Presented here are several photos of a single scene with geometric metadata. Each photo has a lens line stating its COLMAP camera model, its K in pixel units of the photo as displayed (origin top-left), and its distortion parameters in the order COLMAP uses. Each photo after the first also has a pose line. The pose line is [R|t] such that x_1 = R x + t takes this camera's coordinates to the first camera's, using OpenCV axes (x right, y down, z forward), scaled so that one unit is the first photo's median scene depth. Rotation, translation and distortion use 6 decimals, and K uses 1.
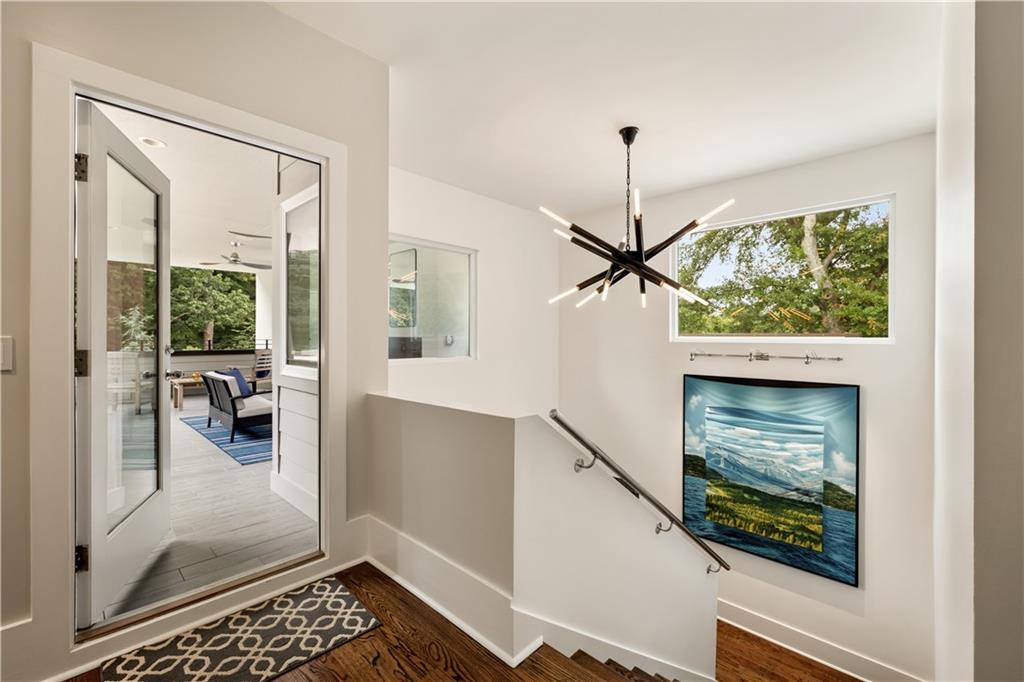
lens RADIAL K [[433.7, 0, 512.0], [0, 433.7, 341.0], [0, 0, 1]] dist [-0.001250, -0.000179]
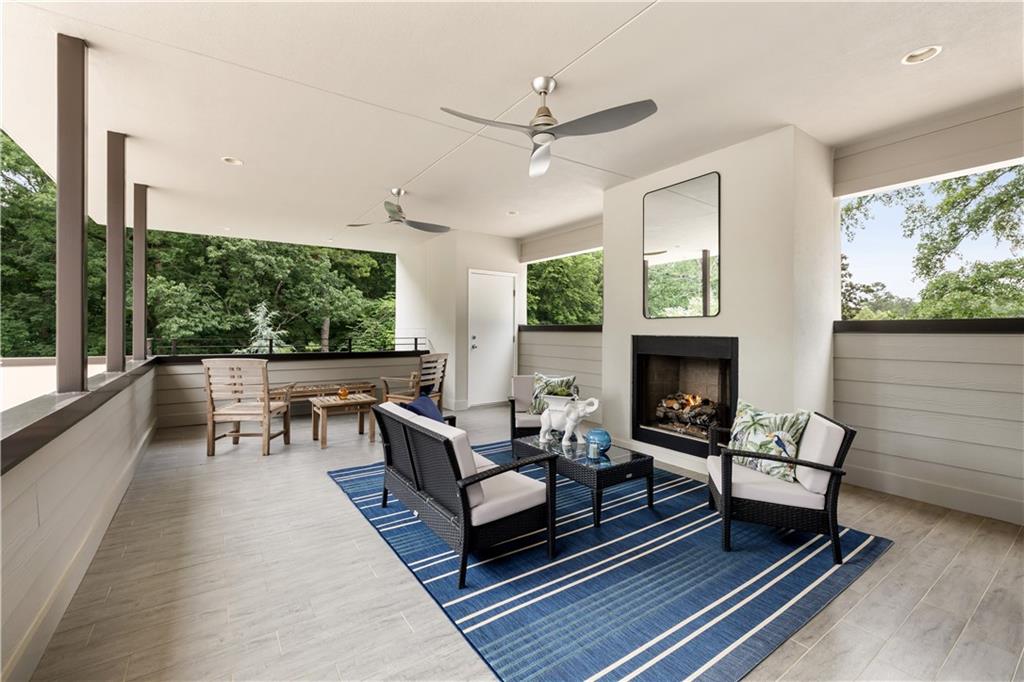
lens RADIAL K [[436.2, 0, 512.0], [0, 436.2, 341.0], [0, 0, 1]] dist [0.000487, 0.000018]
pose [[0.980848, 0.003094, -0.194751, -0.094941], [-0.001202, 0.999951, 0.009835, -0.002107], [0.194772, -0.009412, 0.980803, 0.108506]]
